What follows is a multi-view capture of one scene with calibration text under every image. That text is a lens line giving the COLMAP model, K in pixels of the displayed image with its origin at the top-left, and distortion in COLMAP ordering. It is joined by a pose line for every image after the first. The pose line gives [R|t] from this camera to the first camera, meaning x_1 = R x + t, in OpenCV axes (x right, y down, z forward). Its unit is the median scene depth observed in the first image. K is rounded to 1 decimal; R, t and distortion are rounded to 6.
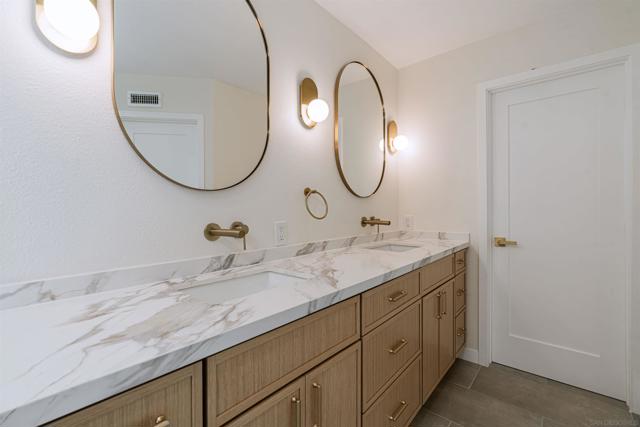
lens RADIAL K [[289.3, 0, 313.5], [0, 289.3, 209.4], [0, 0, 1]] dist [-0.003729, -0.000024]
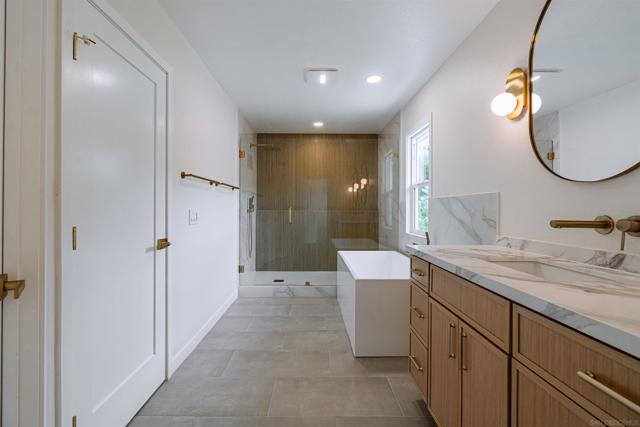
lens RADIAL K [[289.3, 0, 313.5], [0, 289.3, 209.4], [0, 0, 1]] dist [-0.003729, -0.000024]
pose [[-0.760597, -0.005373, -0.649202, 1.132789], [-0.012174, 0.999908, 0.005988, 0.041390], [0.649110, 0.012458, -0.760593, 1.288772]]
